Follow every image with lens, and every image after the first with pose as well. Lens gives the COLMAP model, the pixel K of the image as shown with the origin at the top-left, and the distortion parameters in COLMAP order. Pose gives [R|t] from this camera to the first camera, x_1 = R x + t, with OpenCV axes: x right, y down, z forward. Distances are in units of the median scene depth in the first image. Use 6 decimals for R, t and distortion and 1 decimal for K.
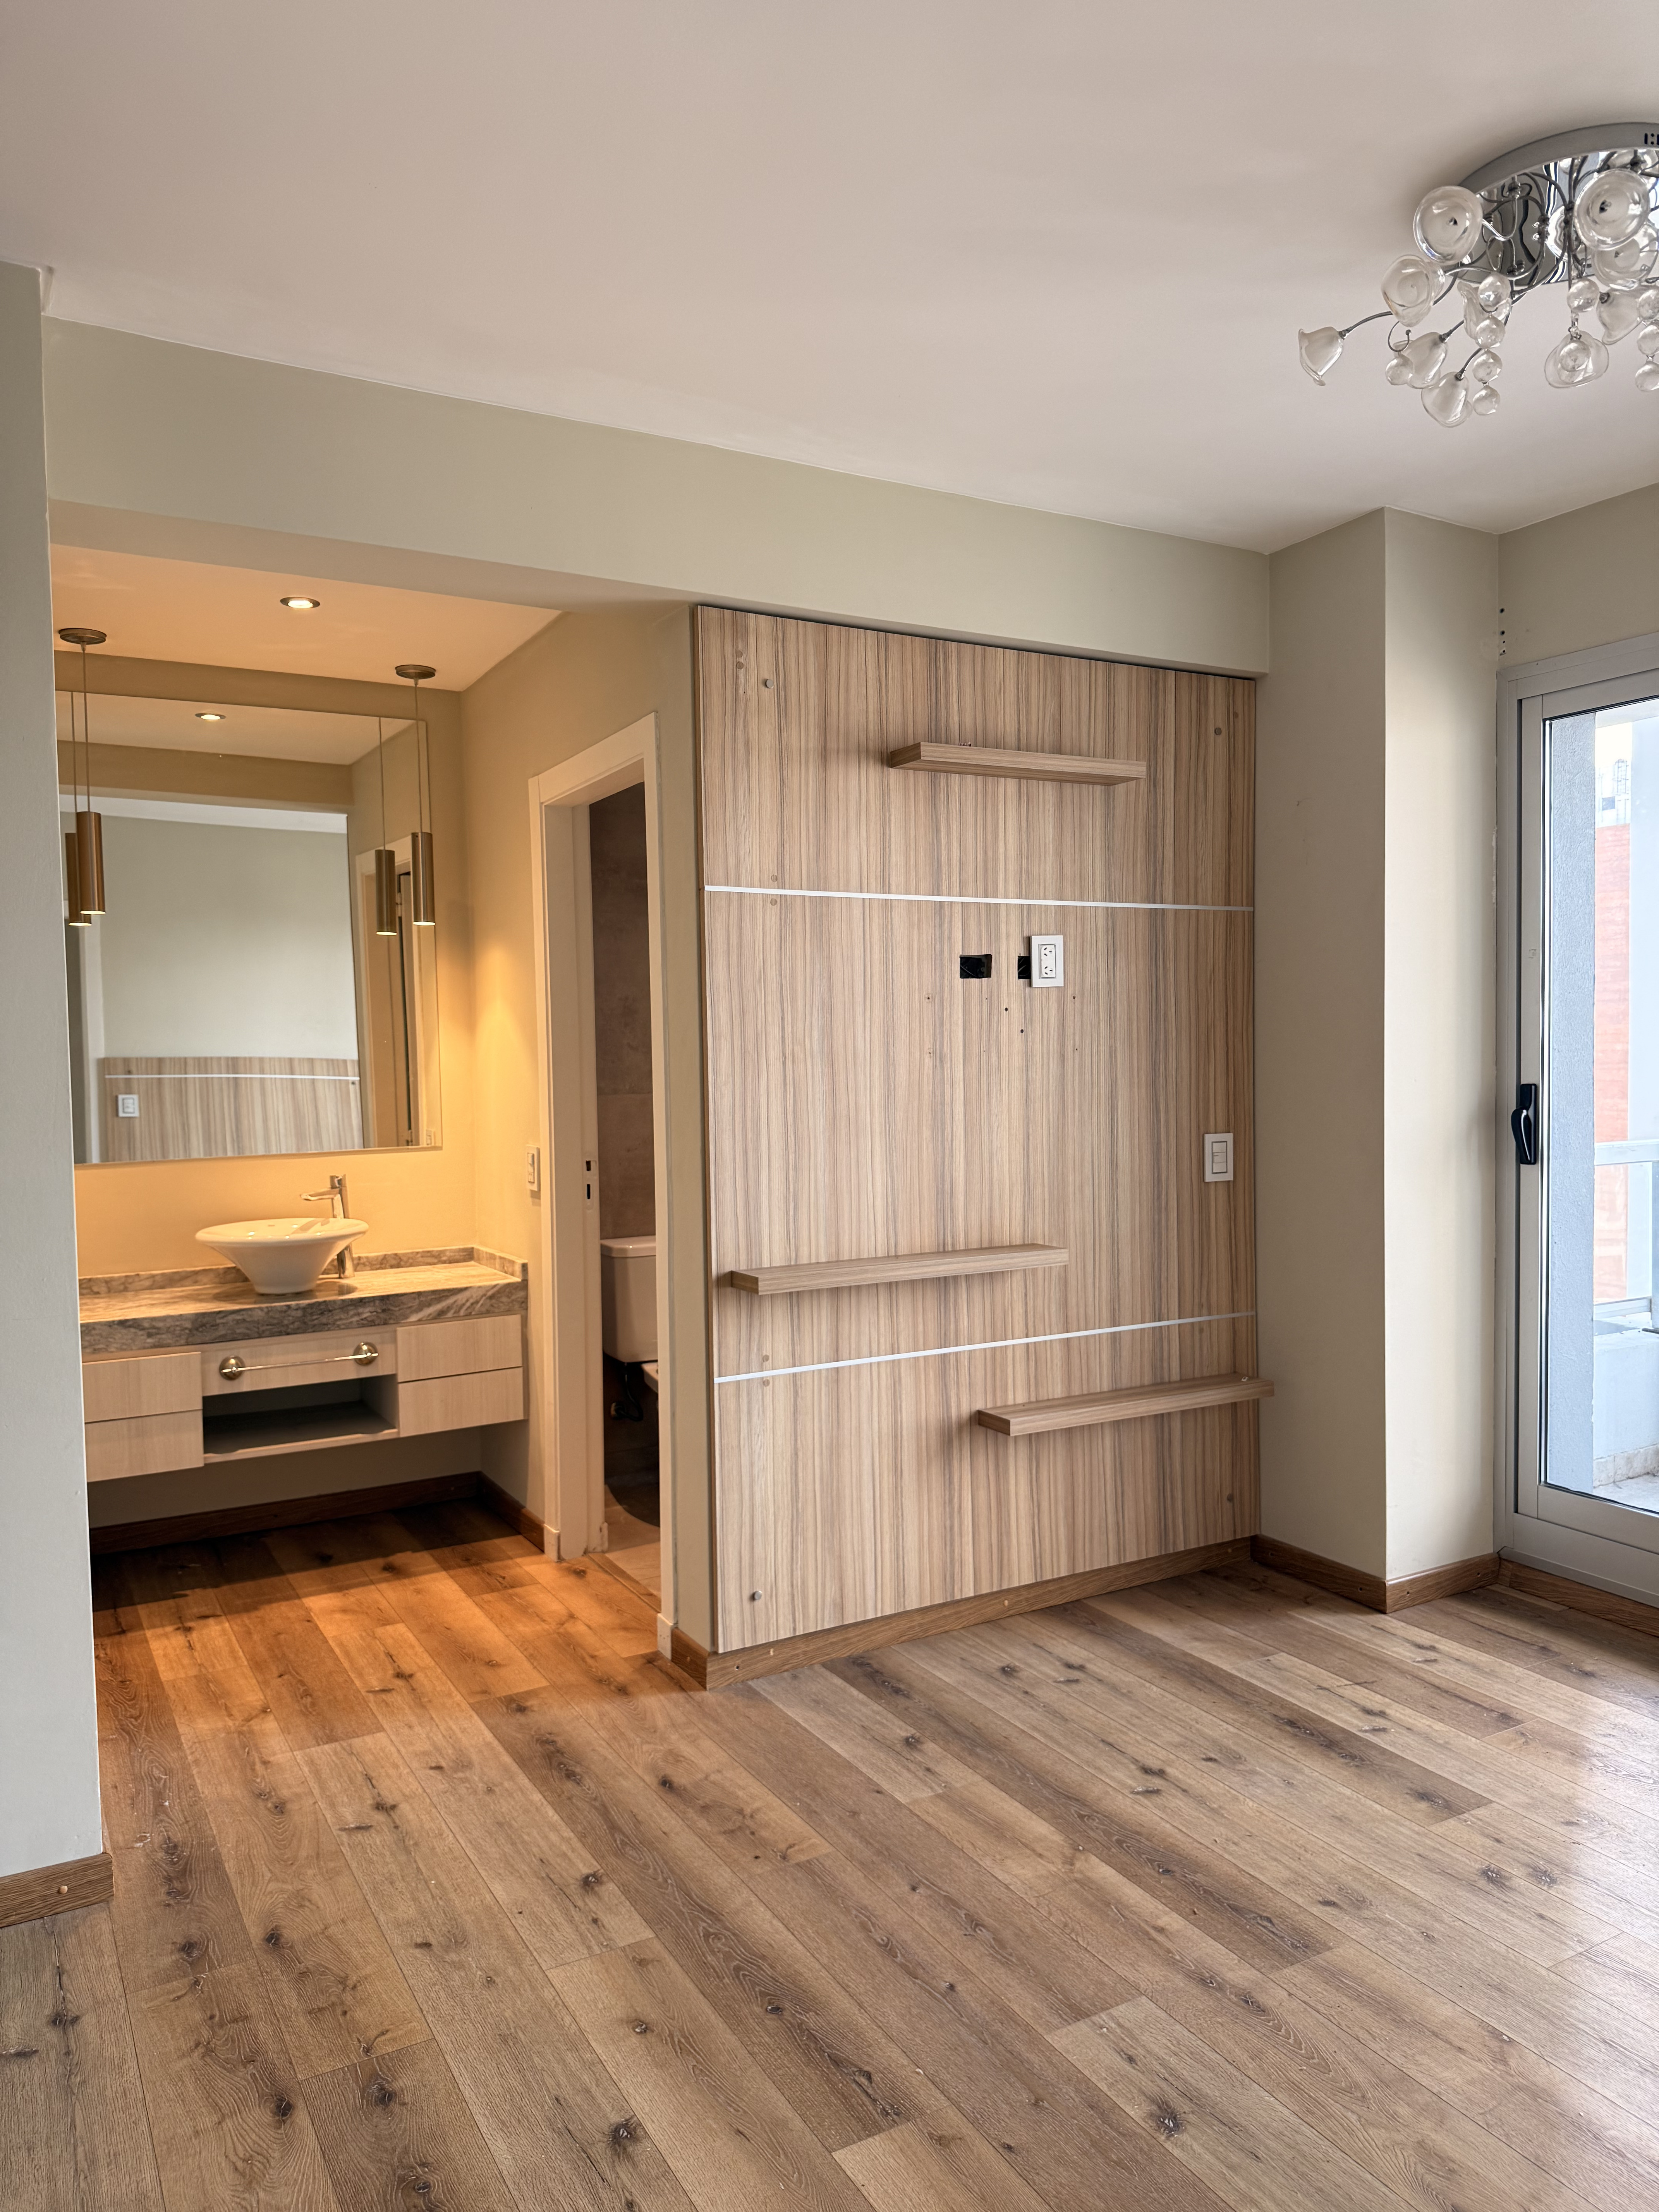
lens RADIAL K [[1551.8, 0, 829.5], [0, 1551.8, 1106.0], [0, 0, 1]] dist [0.115020, -0.207819]
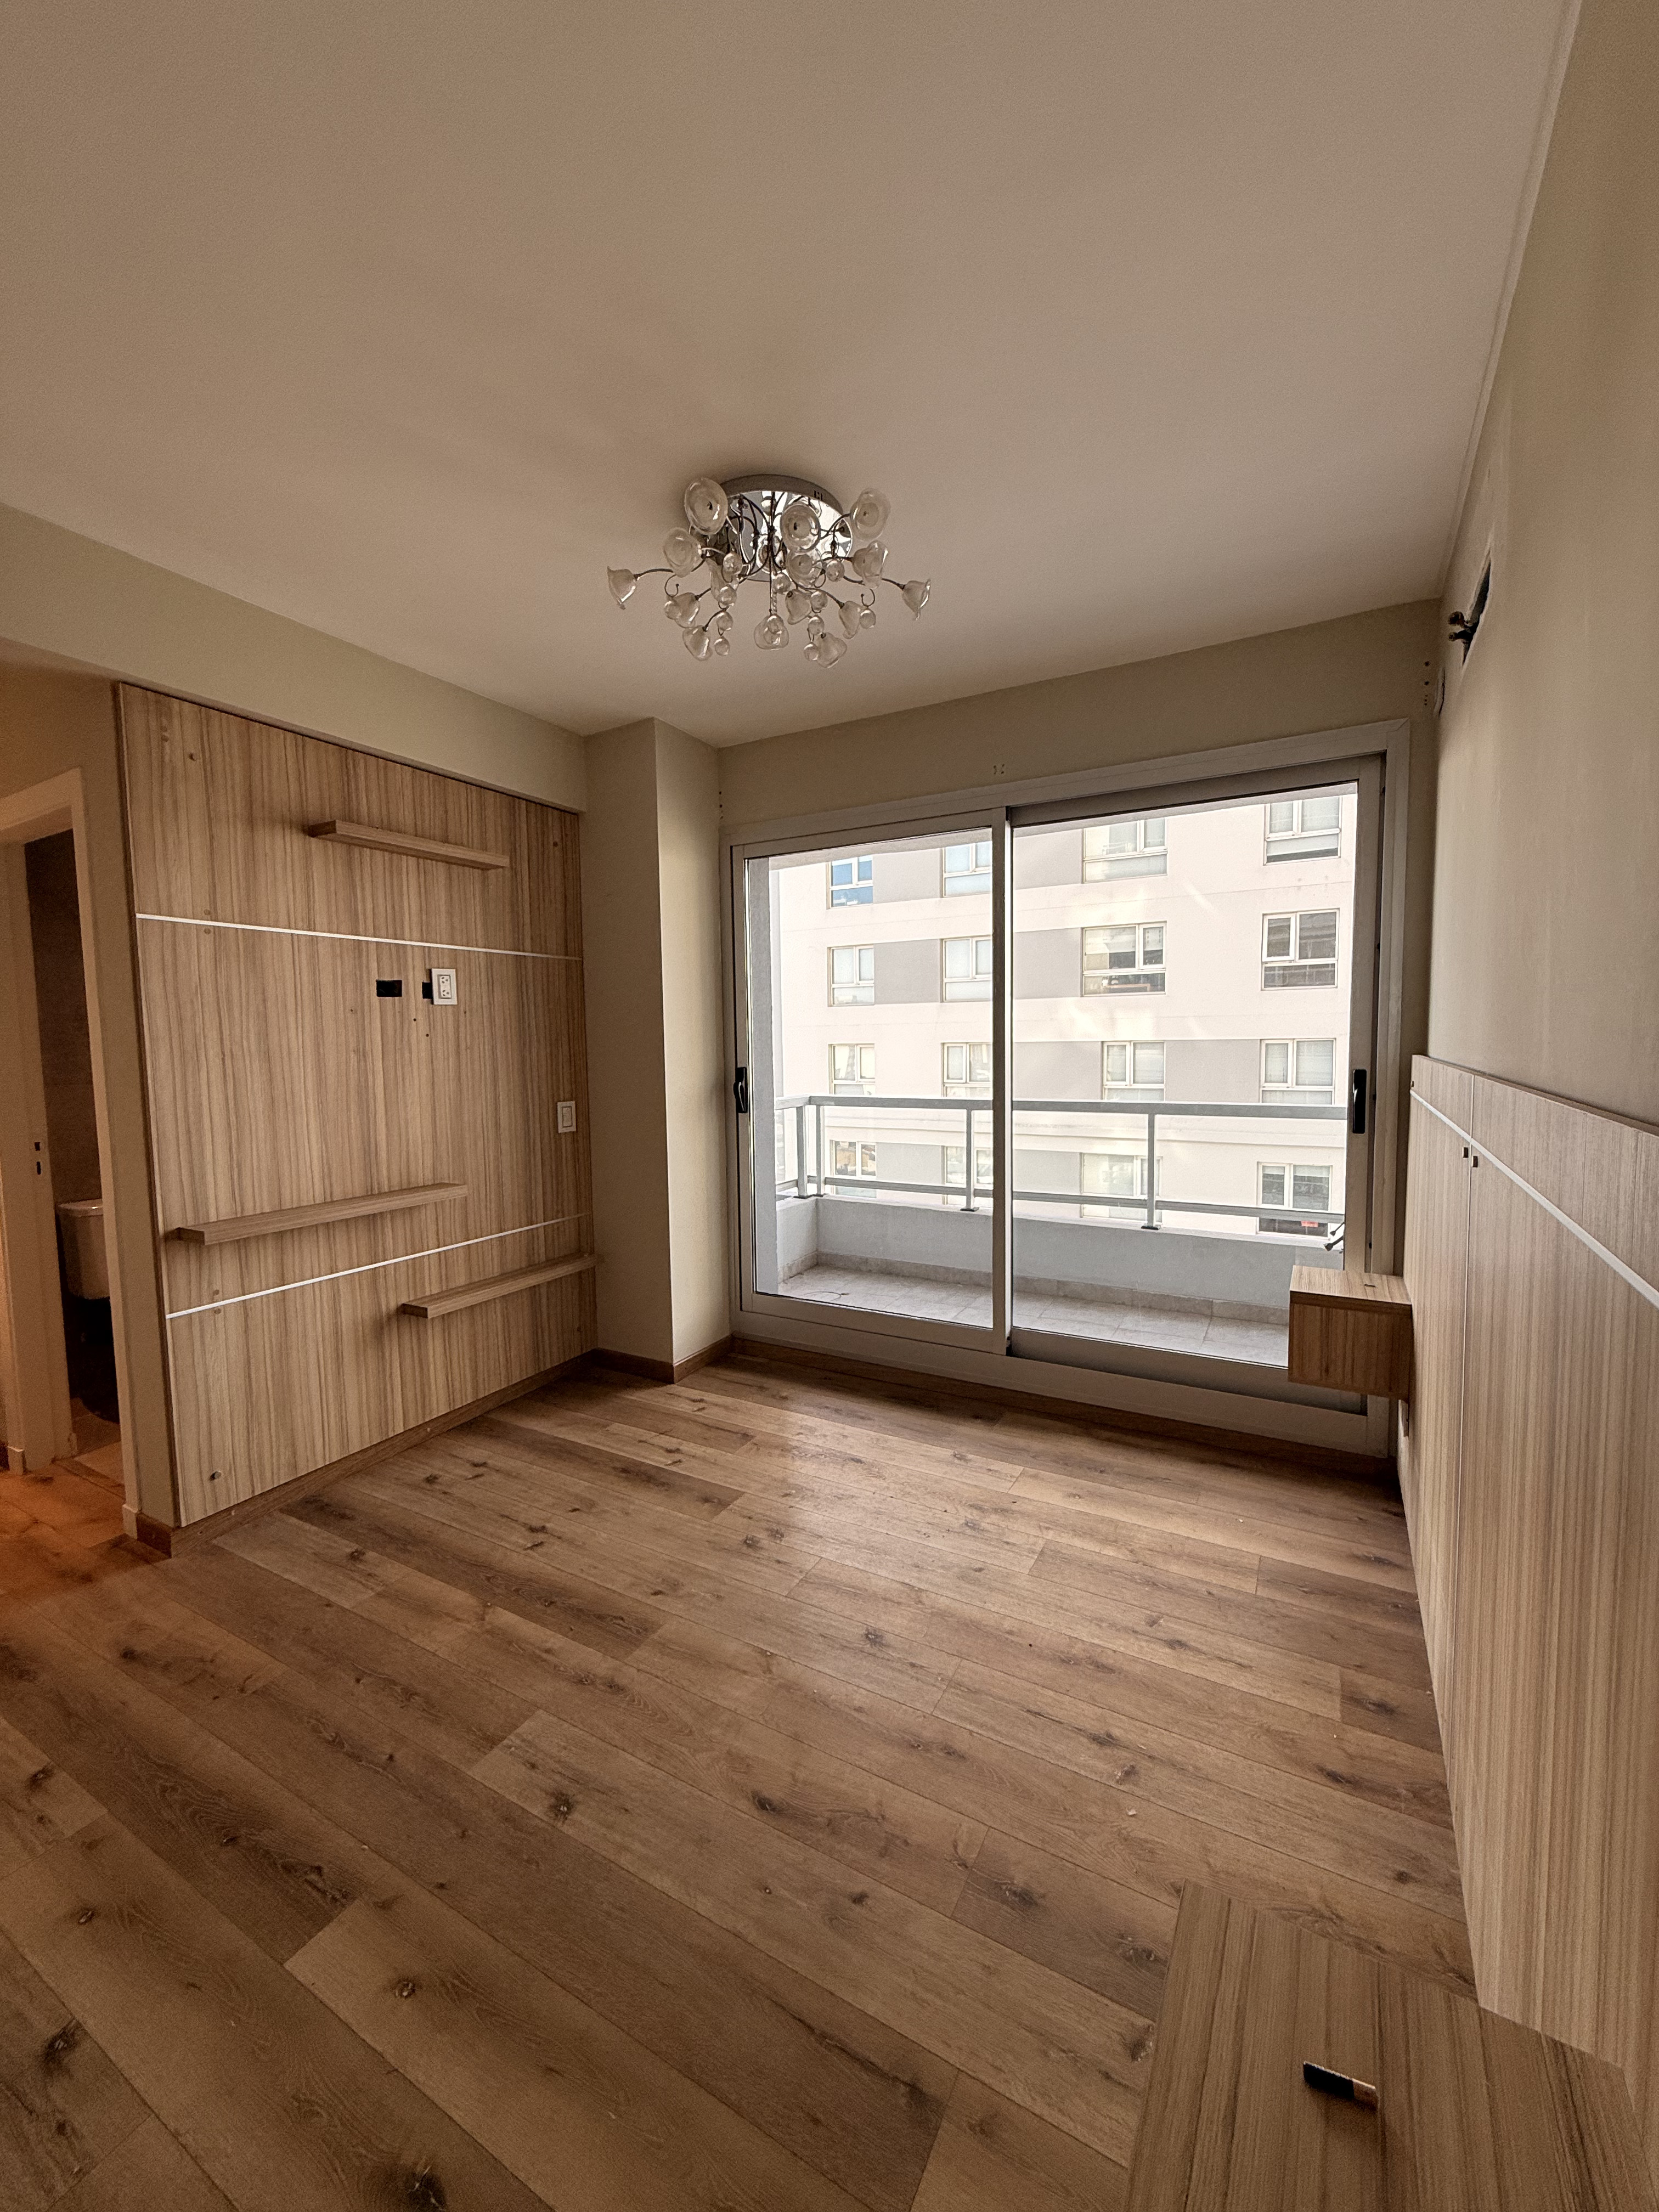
lens RADIAL K [[891.4, 0, 829.5], [0, 891.4, 1106.0], [0, 0, 1]] dist [0.003403, -0.000133]
pose [[0.856424, -0.036905, 0.514953, 0.016957], [0.021488, 0.999126, 0.035868, -0.005130], [-0.515826, -0.019653, 0.856468, 0.112086]]
